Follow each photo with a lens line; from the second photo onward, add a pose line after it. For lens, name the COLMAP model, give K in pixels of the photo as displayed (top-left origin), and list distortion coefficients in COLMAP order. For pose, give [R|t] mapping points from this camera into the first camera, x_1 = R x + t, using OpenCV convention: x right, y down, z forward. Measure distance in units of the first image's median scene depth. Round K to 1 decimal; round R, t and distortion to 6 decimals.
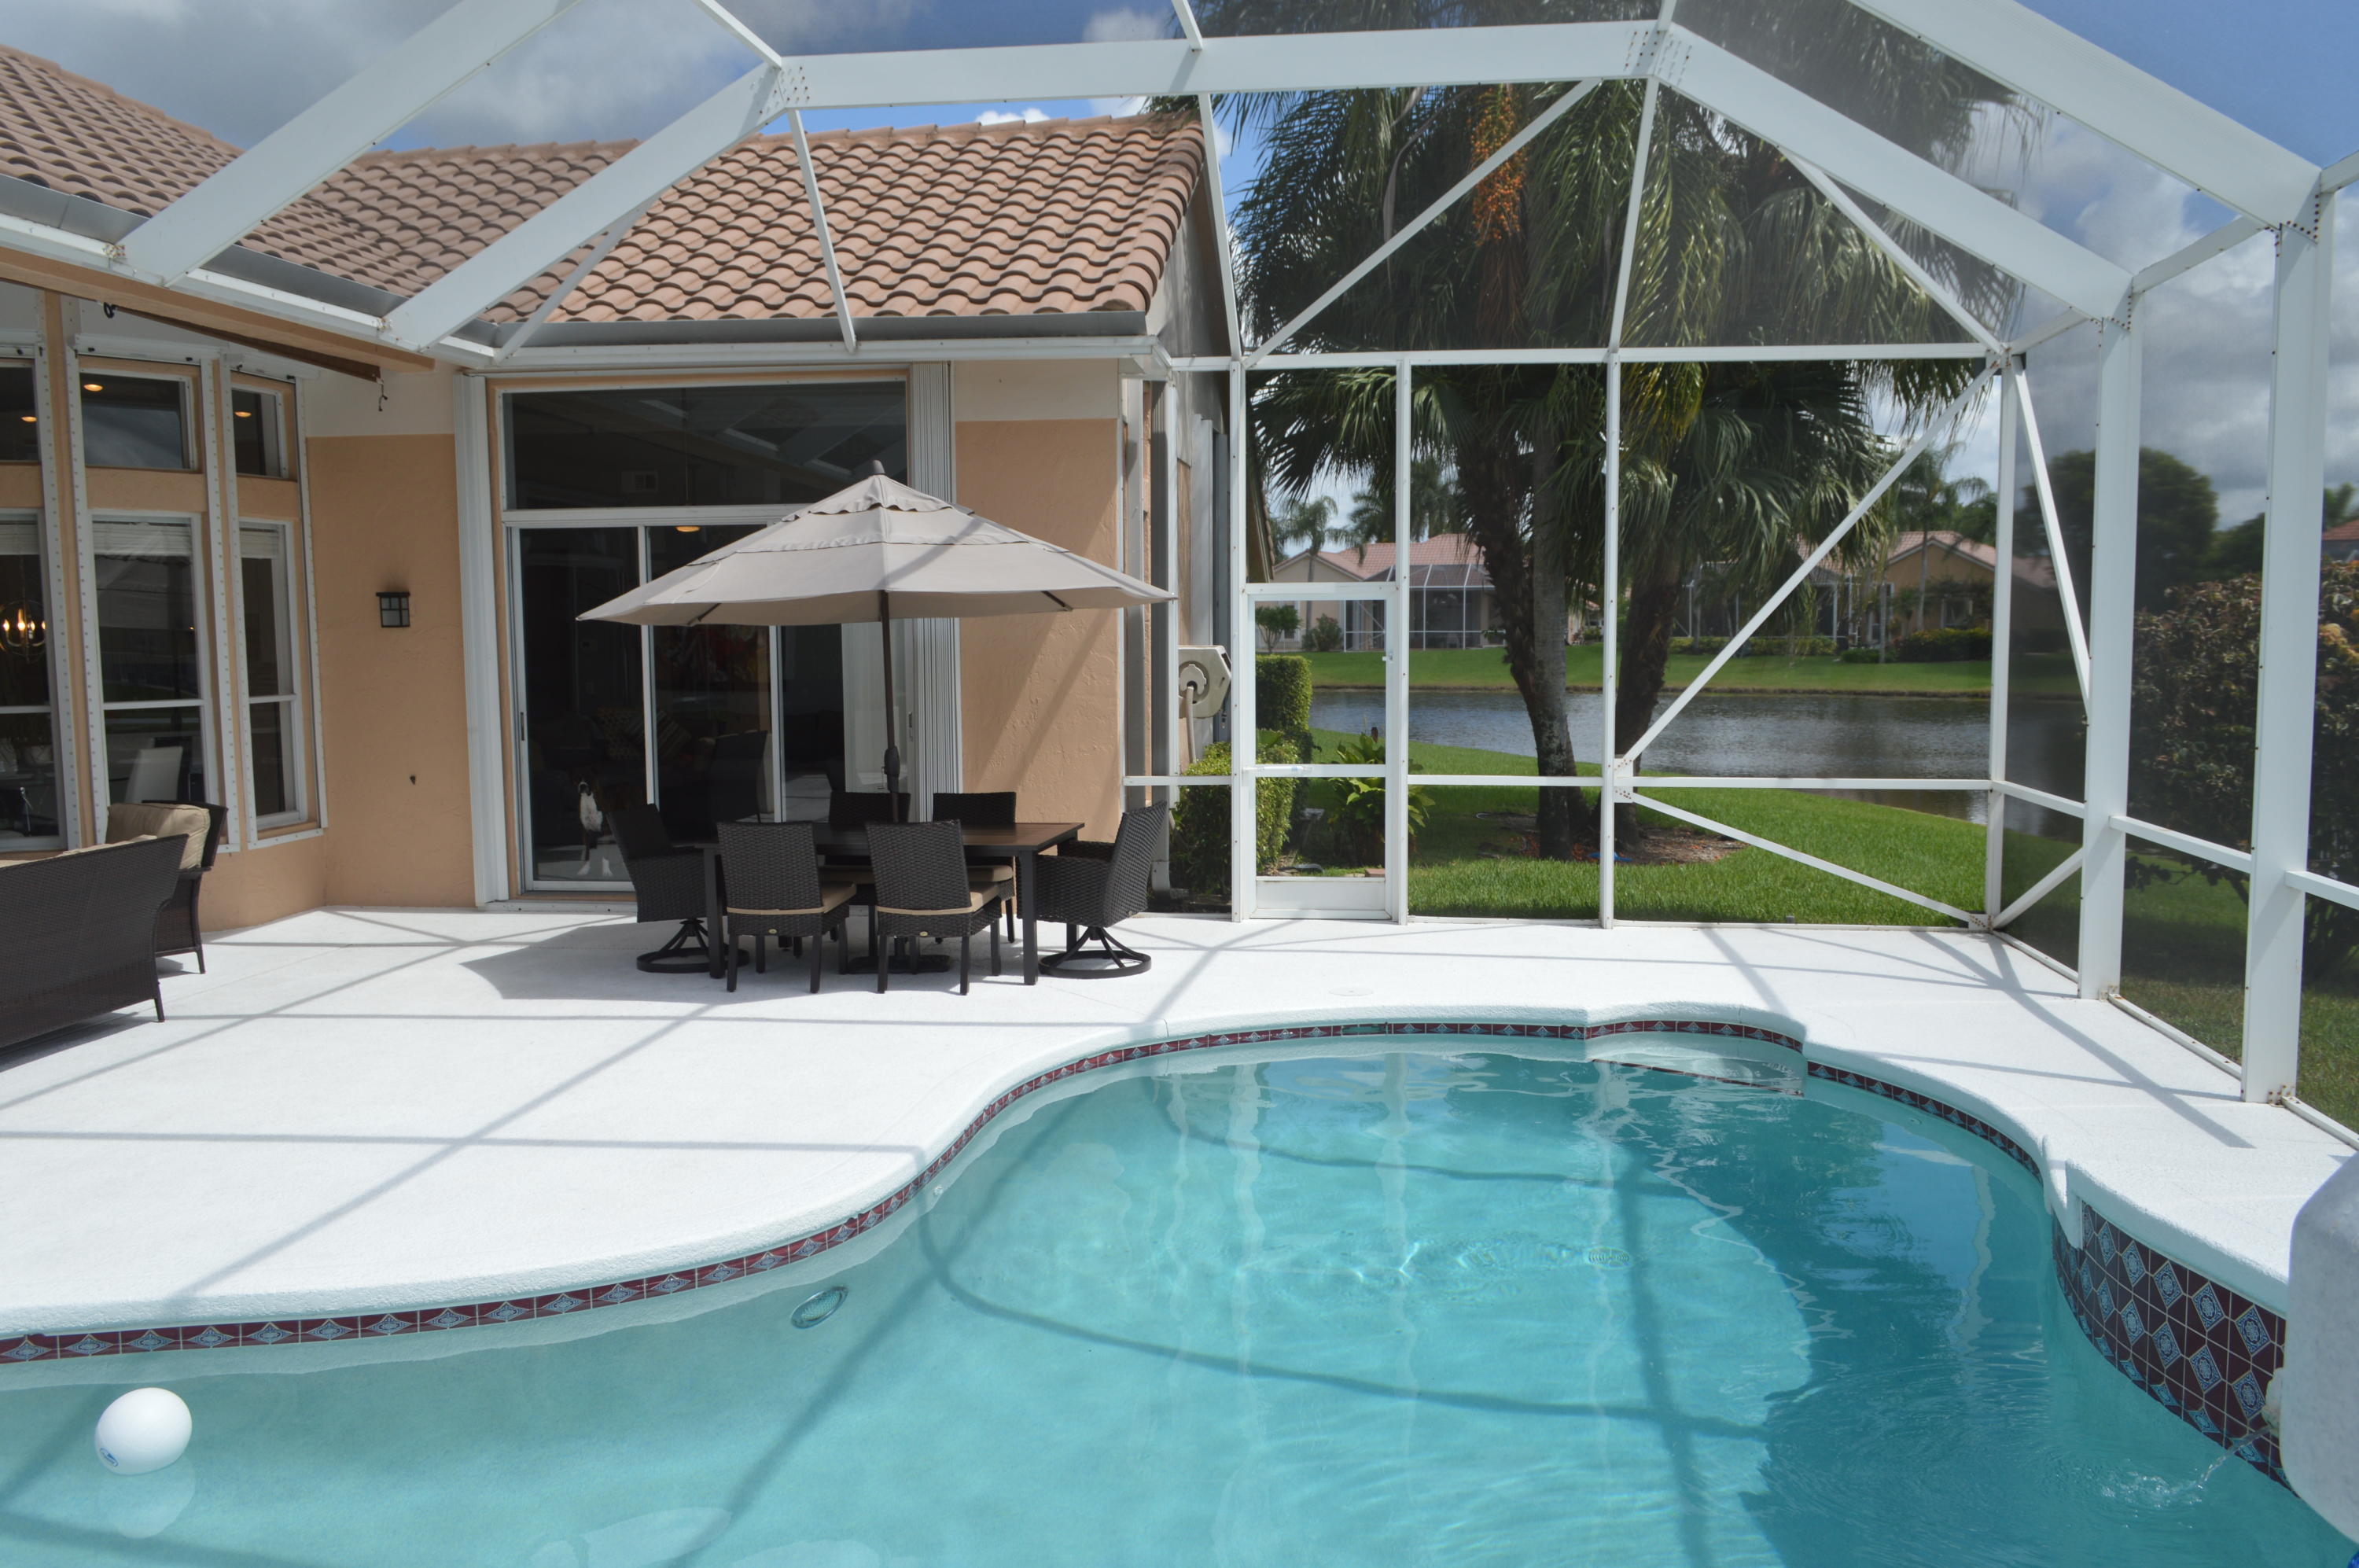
lens RADIAL K [[1860.7, 0, 1179.5], [0, 1860.7, 784.0], [0, 0, 1]] dist [-0.018538, 0.010055]
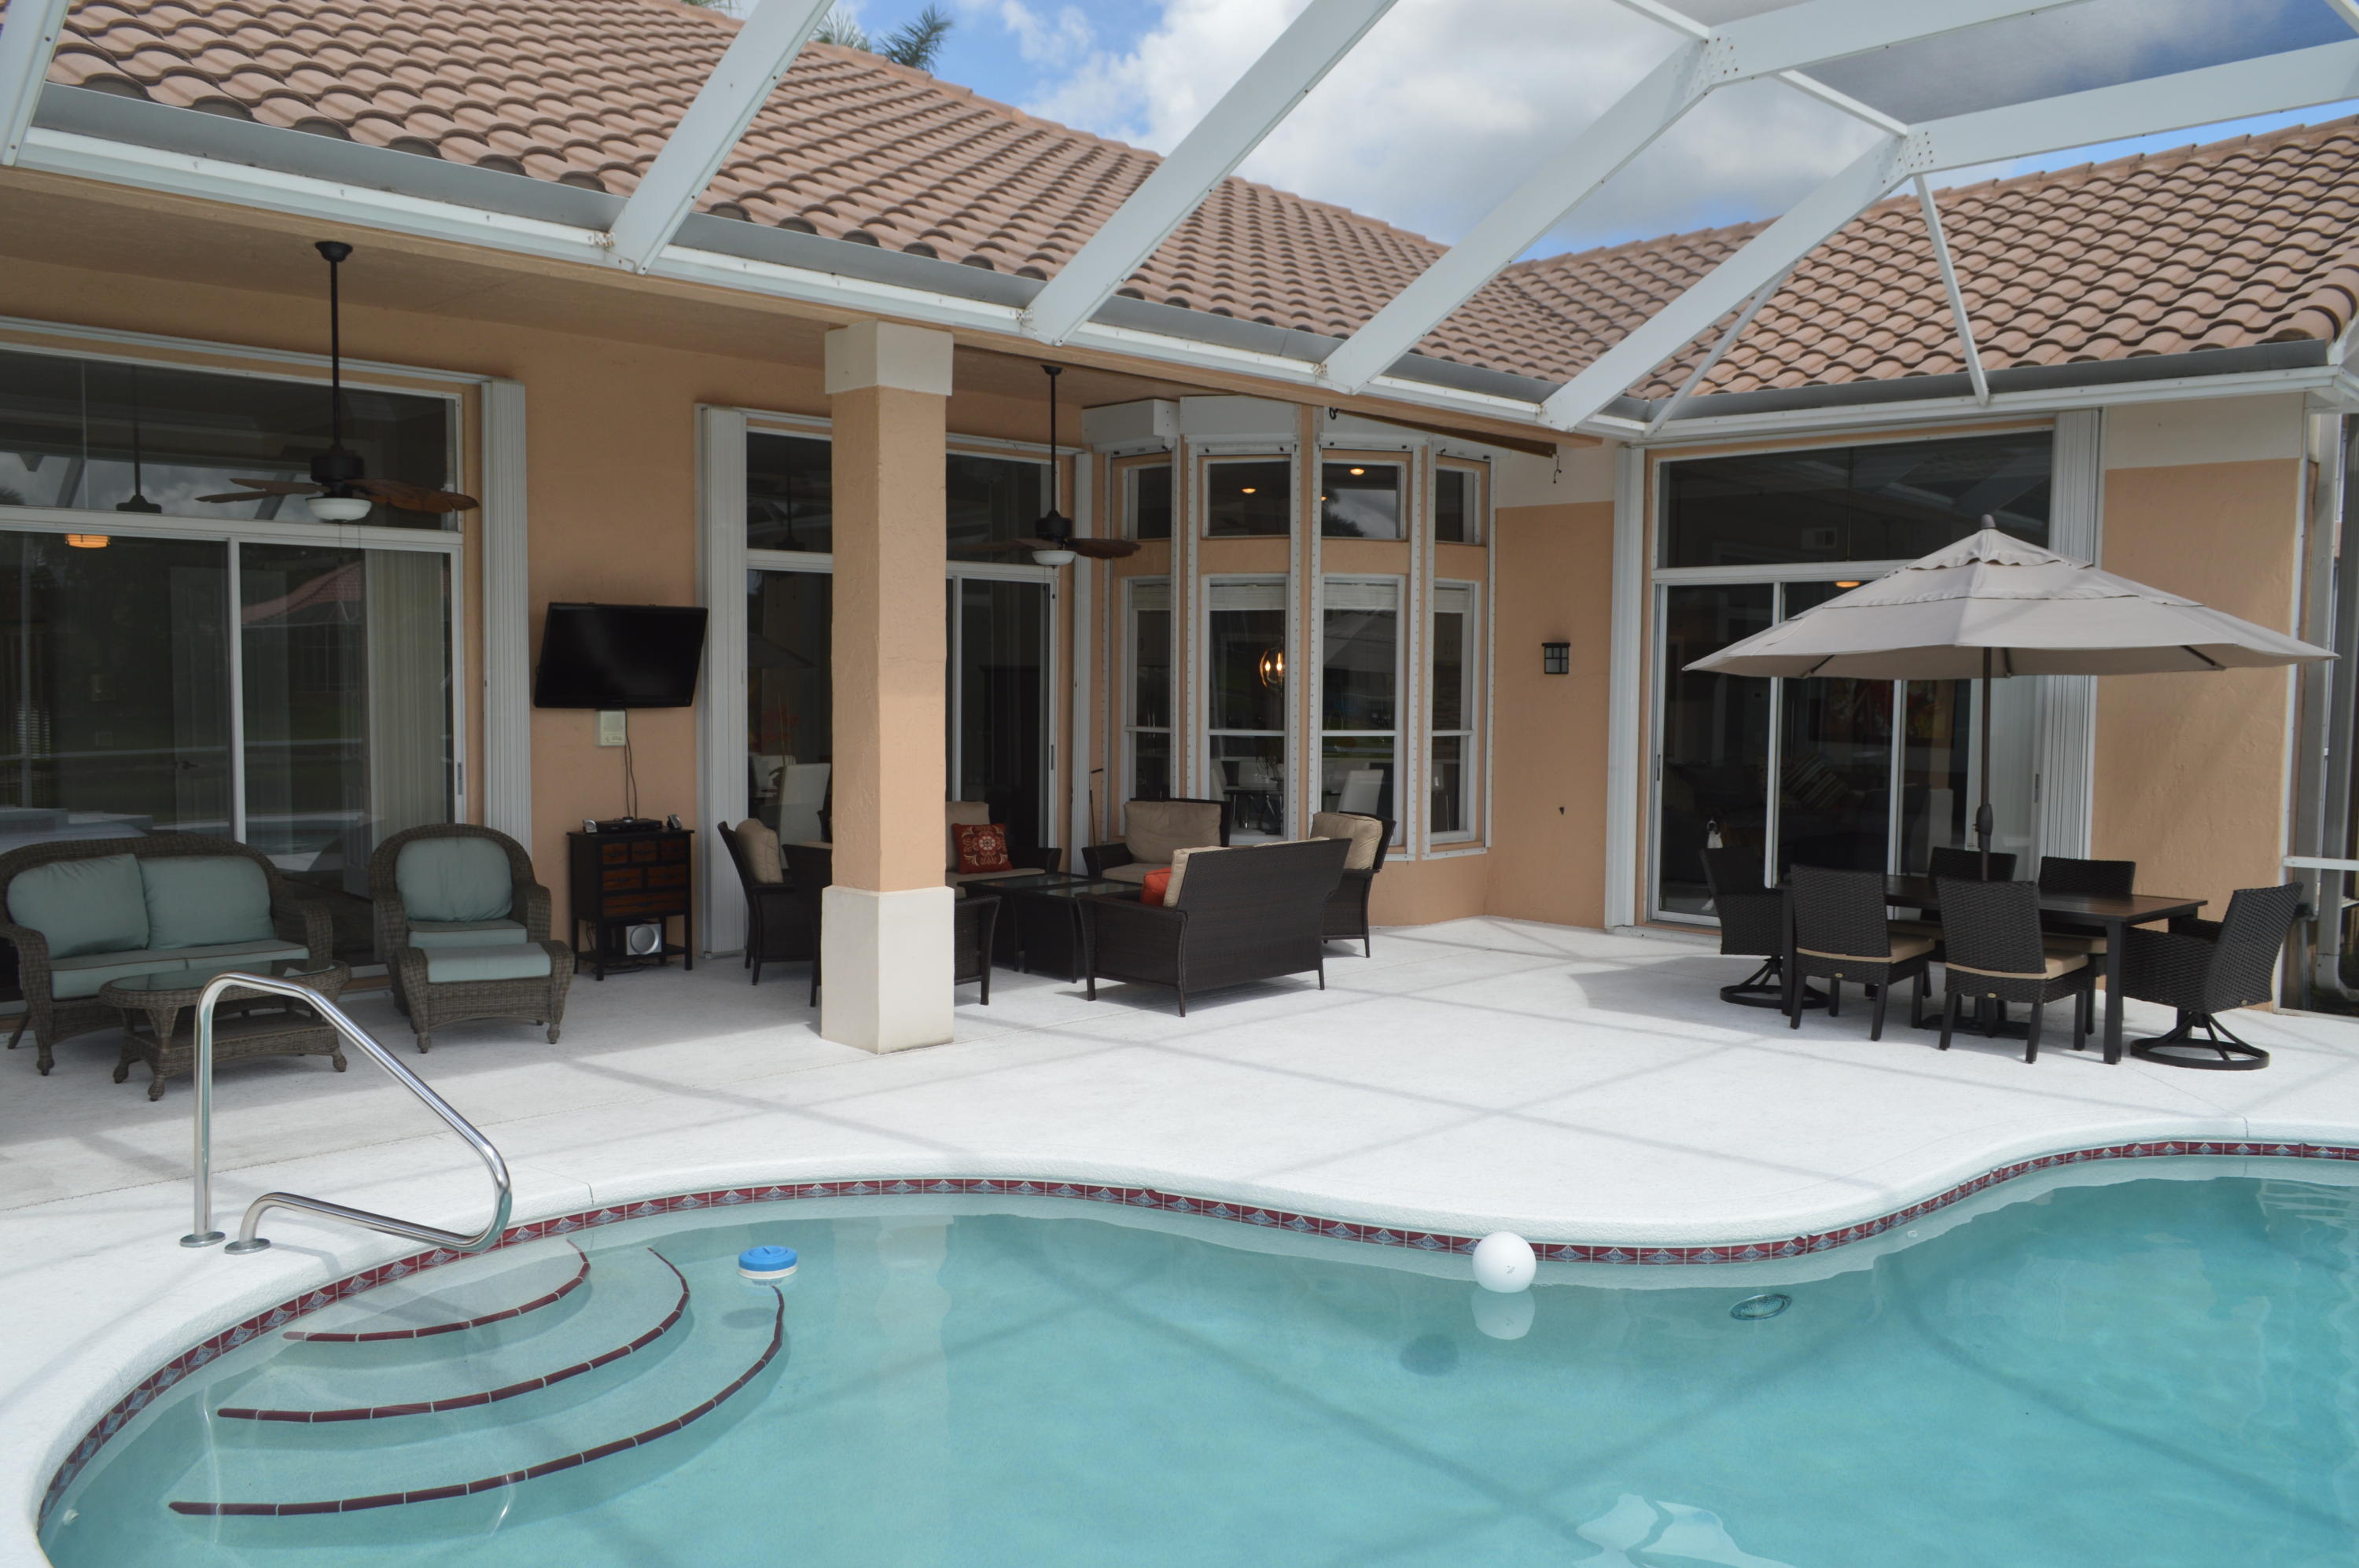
lens RADIAL K [[1860.7, 0, 1179.5], [0, 1860.7, 784.0], [0, 0, 1]] dist [-0.018538, 0.010055]
pose [[0.792716, 0.054422, -0.607158, 0.092646], [-0.071900, 0.997402, -0.004473, 0.003836], [0.605337, 0.047201, 0.794569, -0.033888]]
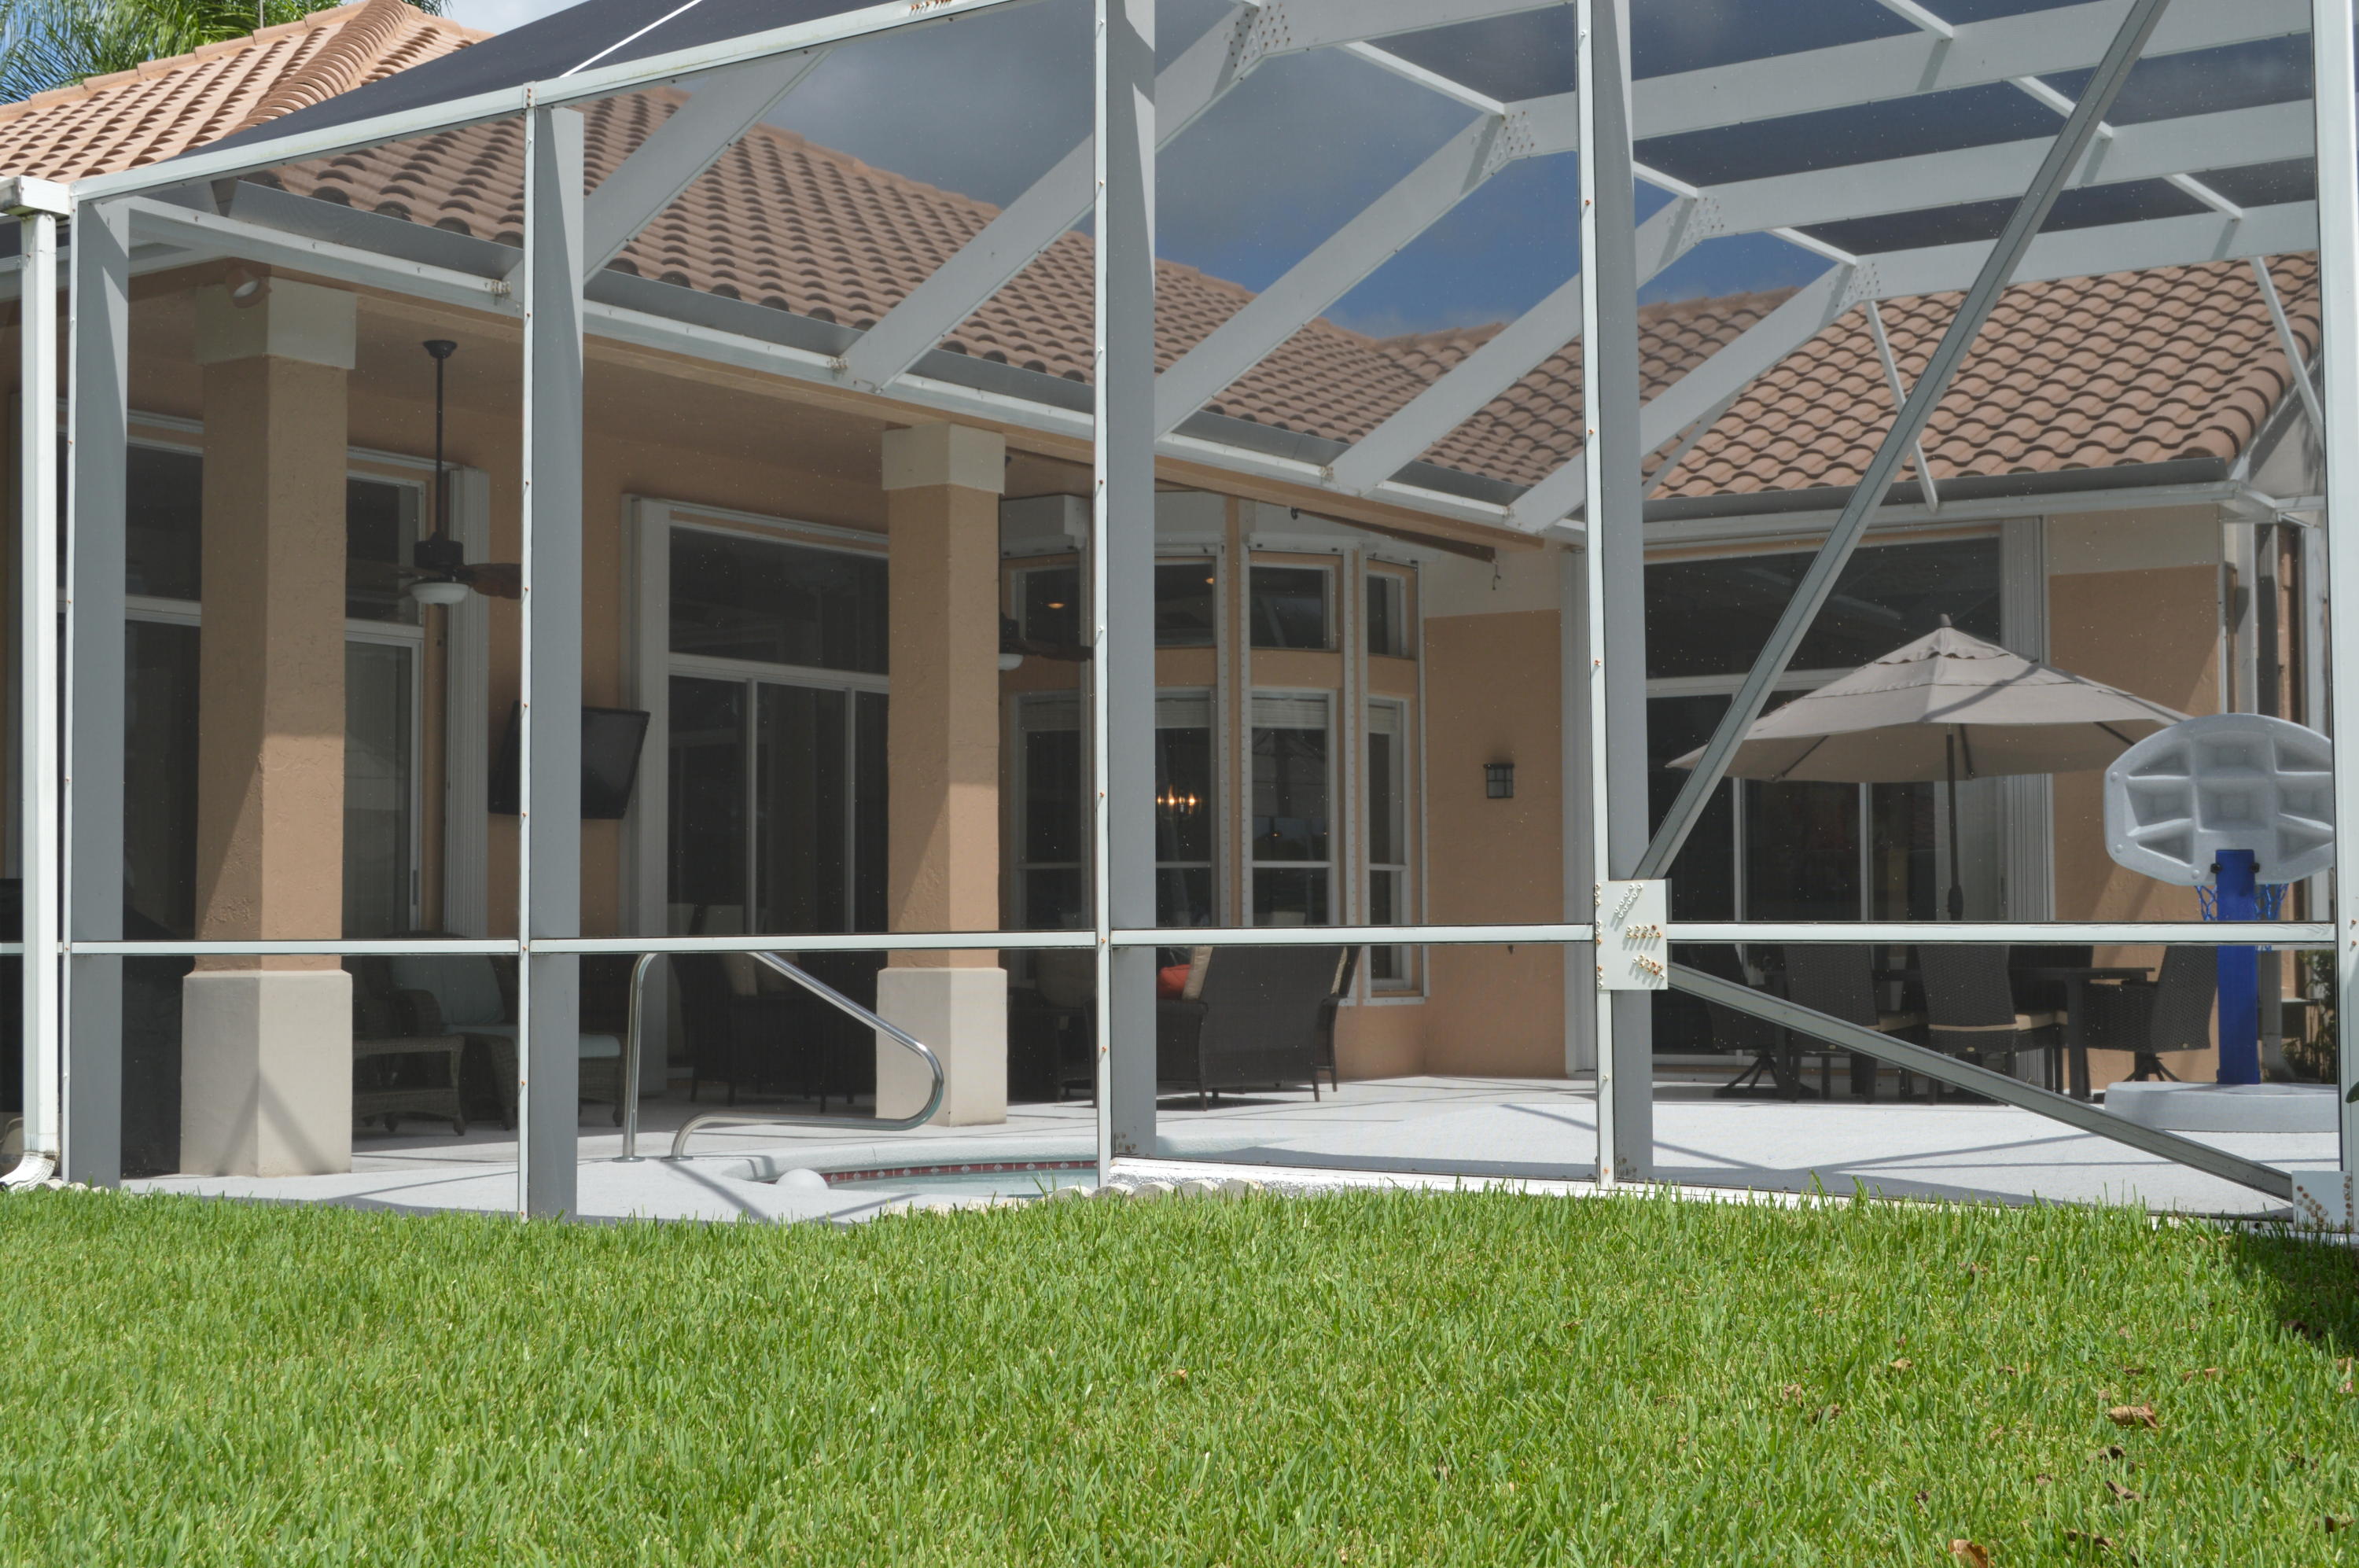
lens RADIAL K [[3312.5, 0, 1179.5], [0, 3312.5, 784.0], [0, 0, 1]] dist [-0.023622, -0.046508]
pose [[0.891383, -0.017589, -0.452910, 0.268137], [-0.045039, 0.990864, -0.127121, 0.161129], [0.451008, 0.133712, 0.882447, -0.752497]]
